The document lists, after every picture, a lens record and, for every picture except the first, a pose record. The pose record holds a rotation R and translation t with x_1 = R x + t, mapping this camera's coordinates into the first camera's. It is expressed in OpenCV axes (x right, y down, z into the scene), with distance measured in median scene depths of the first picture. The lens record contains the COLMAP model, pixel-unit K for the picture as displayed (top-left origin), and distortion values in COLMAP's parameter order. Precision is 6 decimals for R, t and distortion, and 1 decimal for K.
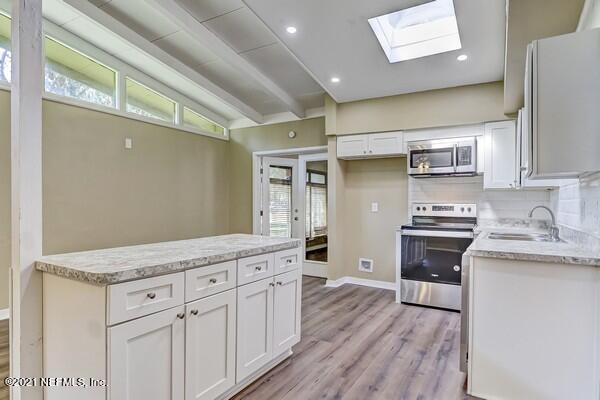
lens RADIAL K [[341.6, 0, 298.0], [0, 341.6, 205.3], [0, 0, 1]] dist [-0.004649, 0.001725]
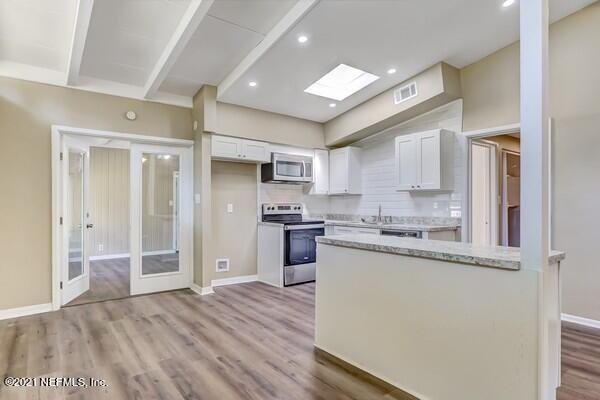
lens RADIAL K [[341.6, 0, 291.3], [0, 341.6, 202.6], [0, 0, 1]] dist [-0.004649, 0.001725]
pose [[0.384017, -0.001872, 0.923324, -0.838730], [0.008358, 0.999964, -0.001449, -0.009970], [-0.923288, 0.008274, 0.384019, 0.531484]]
